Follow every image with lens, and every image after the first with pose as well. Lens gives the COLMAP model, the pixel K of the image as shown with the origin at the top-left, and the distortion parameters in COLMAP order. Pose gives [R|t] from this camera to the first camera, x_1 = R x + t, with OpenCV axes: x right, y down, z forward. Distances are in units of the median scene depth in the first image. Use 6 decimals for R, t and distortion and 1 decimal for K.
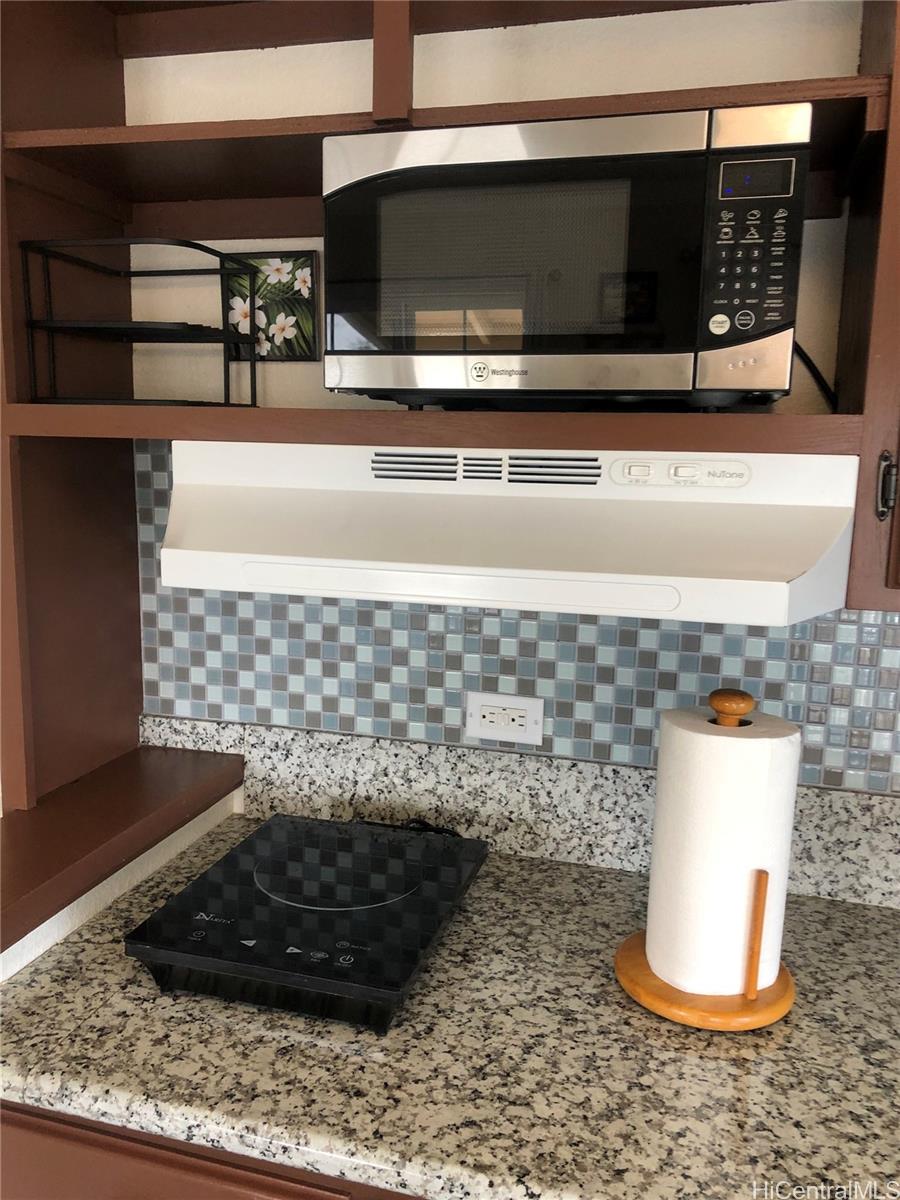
lens RADIAL K [[981.7, 0, 448.6], [0, 981.7, 603.8], [0, 0, 1]] dist [0.046577, -0.071961]
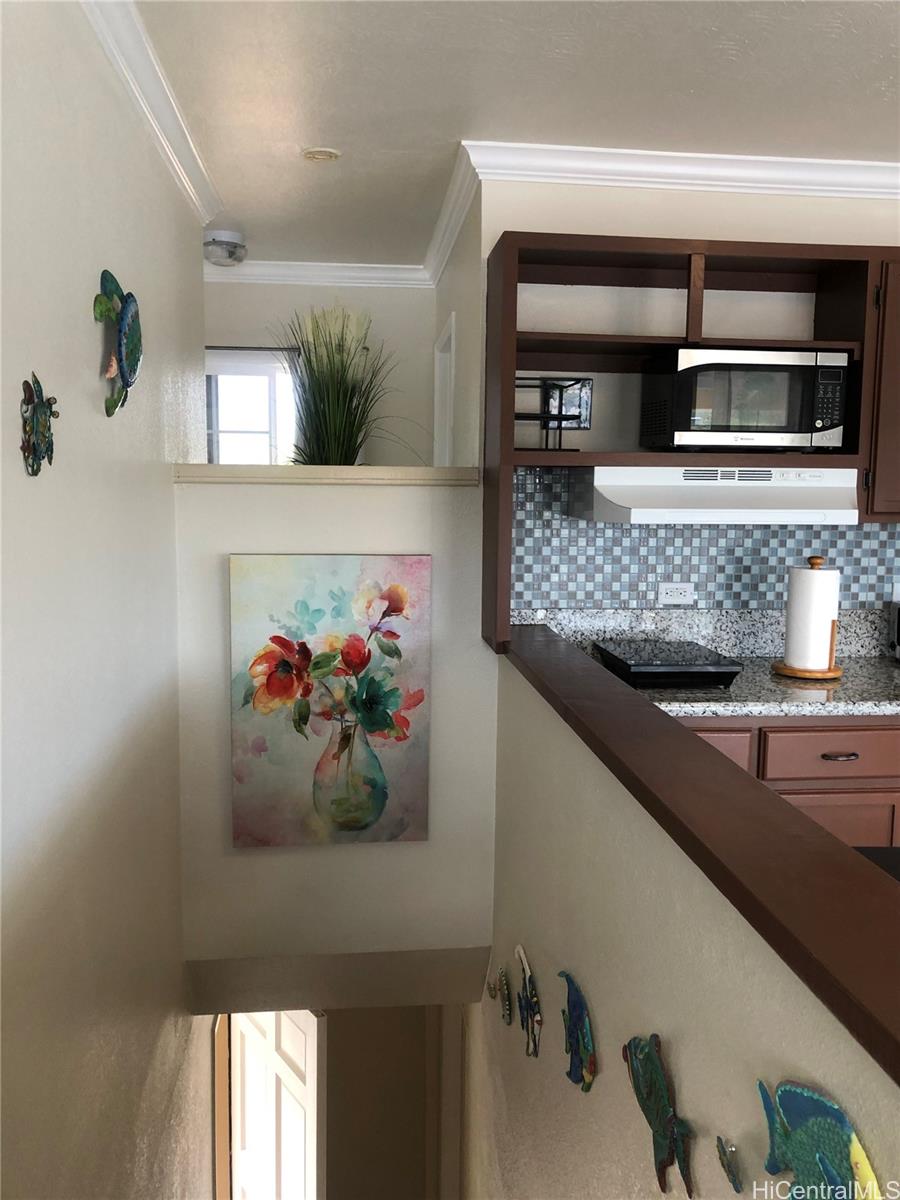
lens RADIAL K [[981.7, 0, 452.7], [0, 981.7, 599.7], [0, 0, 1]] dist [0.046577, -0.071961]
pose [[0.932516, -0.052714, 0.357260, -1.170695], [0.066991, 0.997369, -0.027695, 0.156385], [-0.354860, 0.049759, 0.933594, -0.845802]]
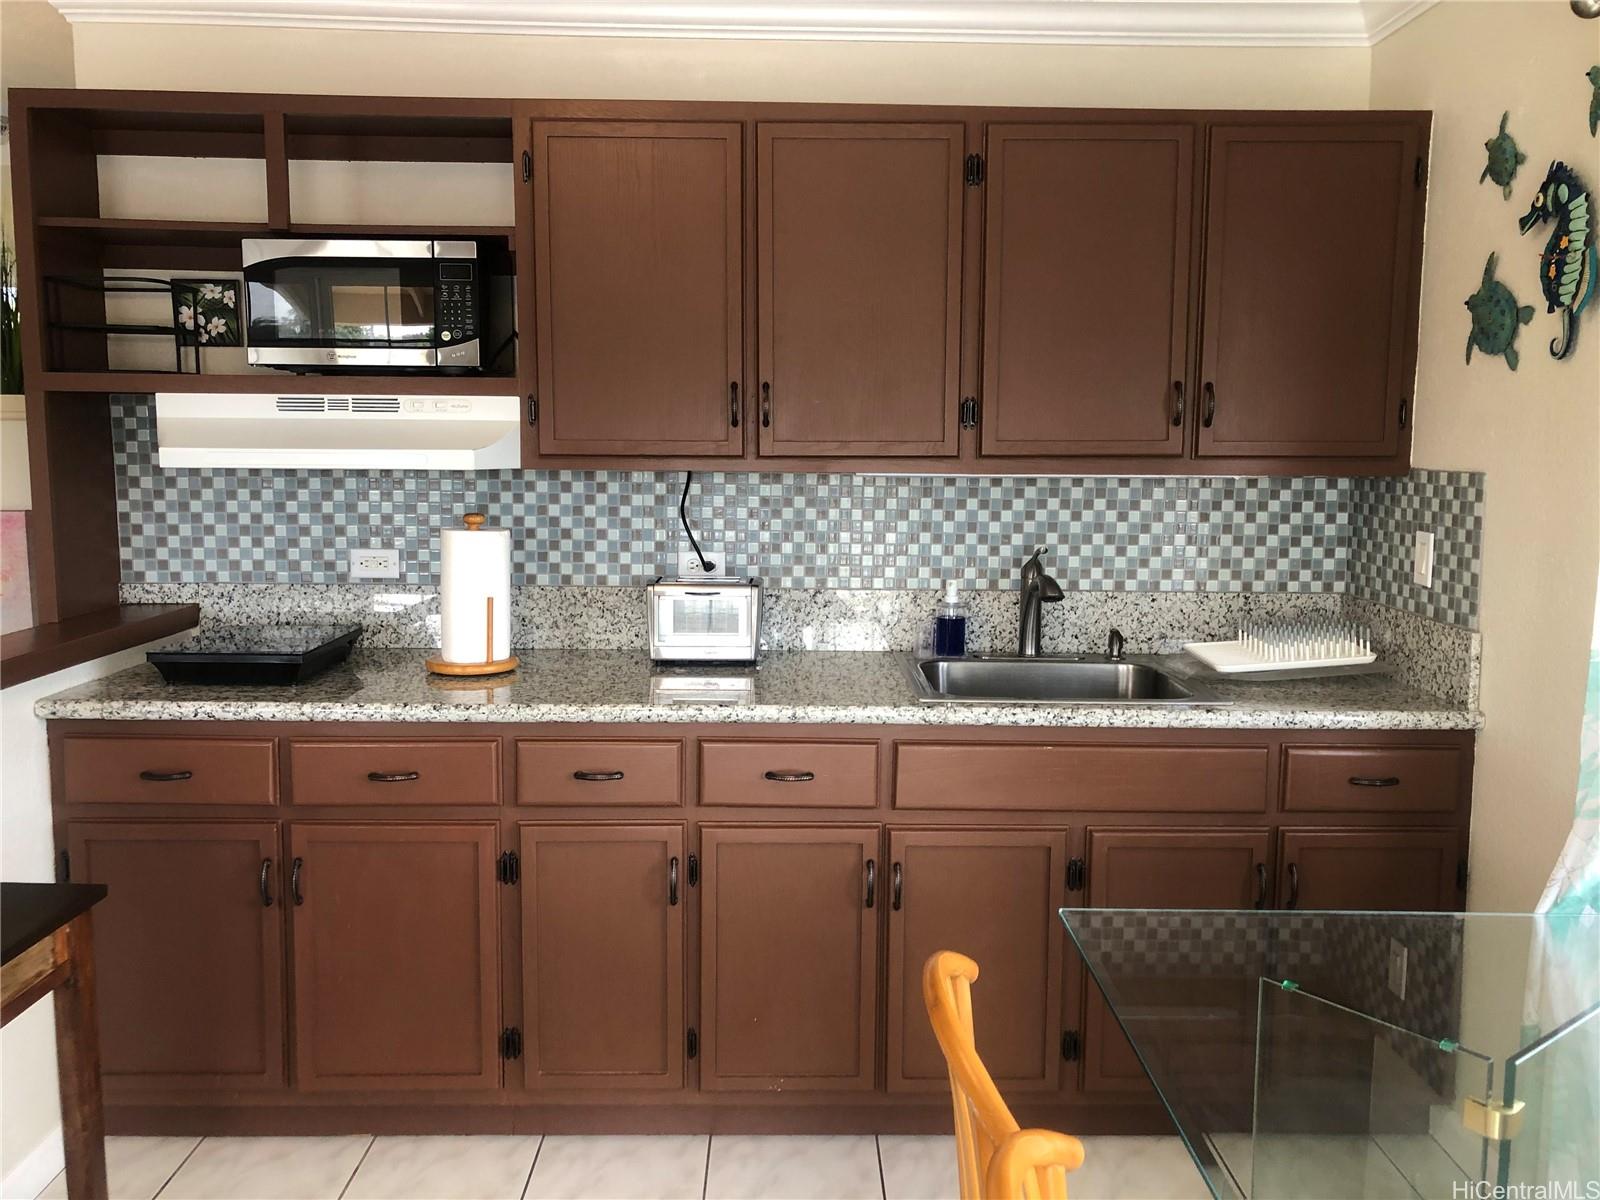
lens RADIAL K [[1309.0, 0, 815.4], [0, 1309.0, 587.6], [0, 0, 1]] dist [0.046577, -0.071961]
pose [[0.958070, -0.045980, 0.282821, 0.138141], [0.058563, 0.997627, -0.036193, 0.277240], [-0.280486, 0.051239, 0.958490, -1.296189]]
